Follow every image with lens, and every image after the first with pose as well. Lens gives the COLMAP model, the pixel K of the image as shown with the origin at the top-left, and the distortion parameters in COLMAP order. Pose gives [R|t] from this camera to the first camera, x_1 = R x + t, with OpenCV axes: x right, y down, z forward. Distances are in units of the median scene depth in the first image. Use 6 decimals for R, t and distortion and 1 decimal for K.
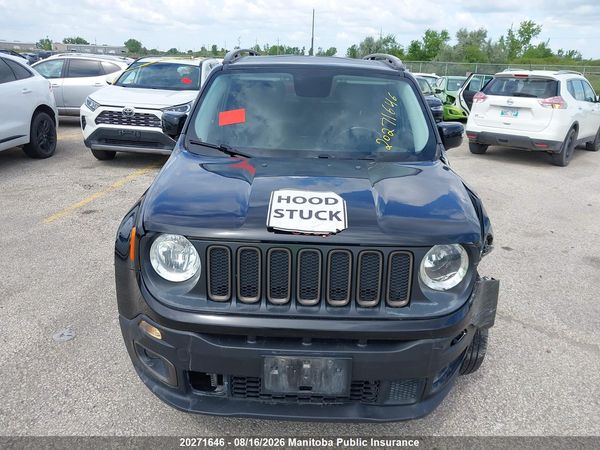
lens RADIAL K [[487.6, 0, 299.7], [0, 487.6, 224.1], [0, 0, 1]] dist [0.012888, -0.029278]
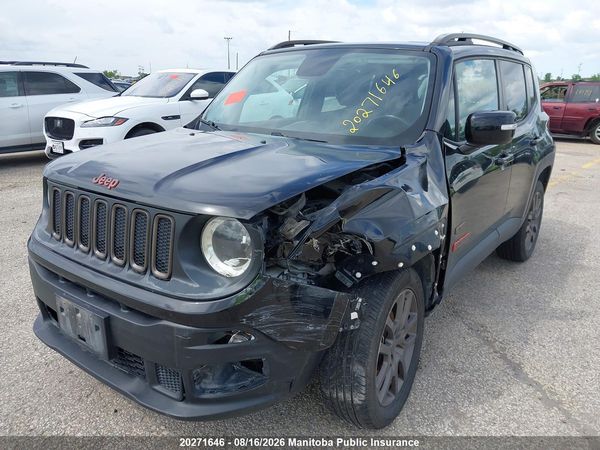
lens RADIAL K [[487.6, 0, 299.5], [0, 487.6, 225.2], [0, 0, 1]] dist [0.012888, -0.029278]
pose [[0.801003, 0.148168, -0.580035, 0.605072], [-0.182002, 0.983298, -0.000156, 0.018746], [0.570324, 0.105692, 0.814592, 0.276986]]
